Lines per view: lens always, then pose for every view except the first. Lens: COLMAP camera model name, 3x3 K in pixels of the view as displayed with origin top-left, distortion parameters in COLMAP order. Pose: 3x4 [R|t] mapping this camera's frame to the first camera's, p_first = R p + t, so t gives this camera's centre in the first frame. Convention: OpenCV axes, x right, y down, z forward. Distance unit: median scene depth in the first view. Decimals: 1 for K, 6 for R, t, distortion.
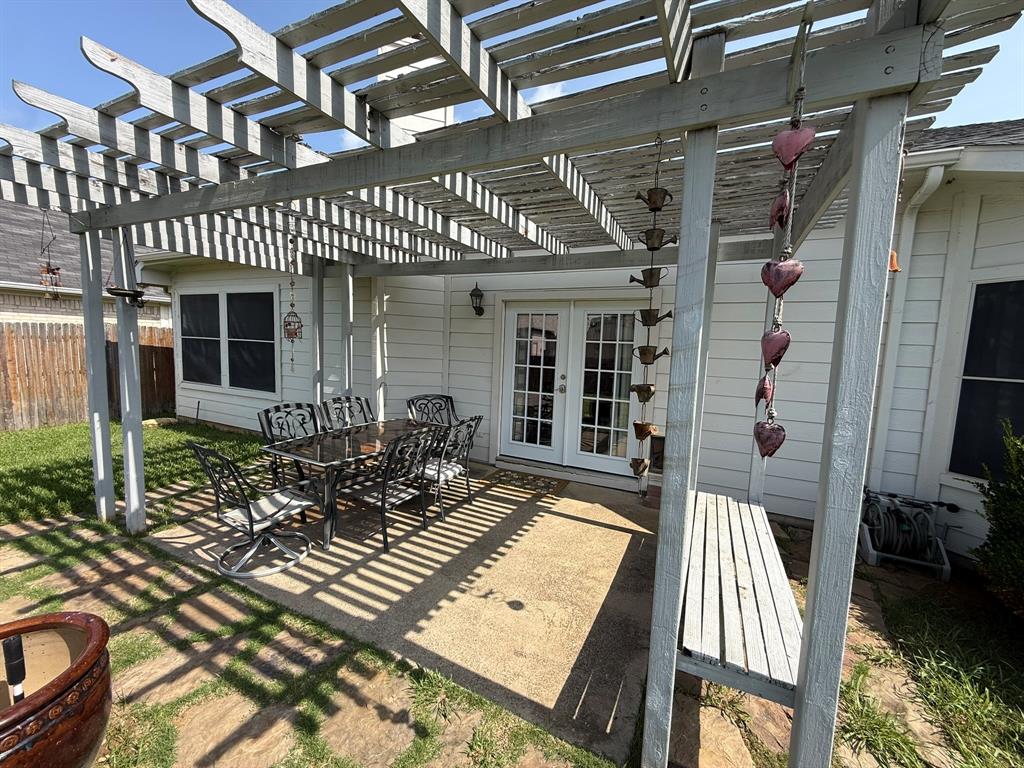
lens RADIAL K [[407.9, 0, 510.6], [0, 407.9, 385.0], [0, 0, 1]] dist [-0.002440, 0.000904]
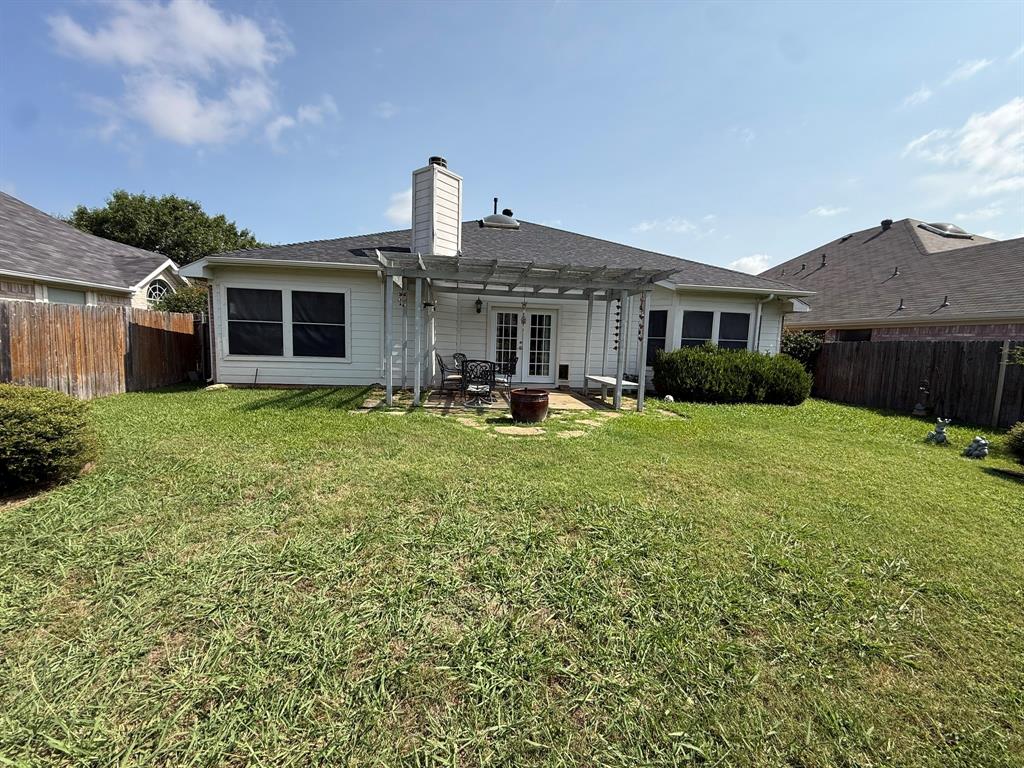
lens RADIAL K [[407.9, 0, 513.0], [0, 407.9, 382.2], [0, 0, 1]] dist [-0.002440, 0.000904]
pose [[0.831870, -0.063806, 0.551290, -1.069478], [0.053392, 0.997962, 0.034937, 0.108704], [-0.552396, 0.000371, 0.833582, -0.771796]]
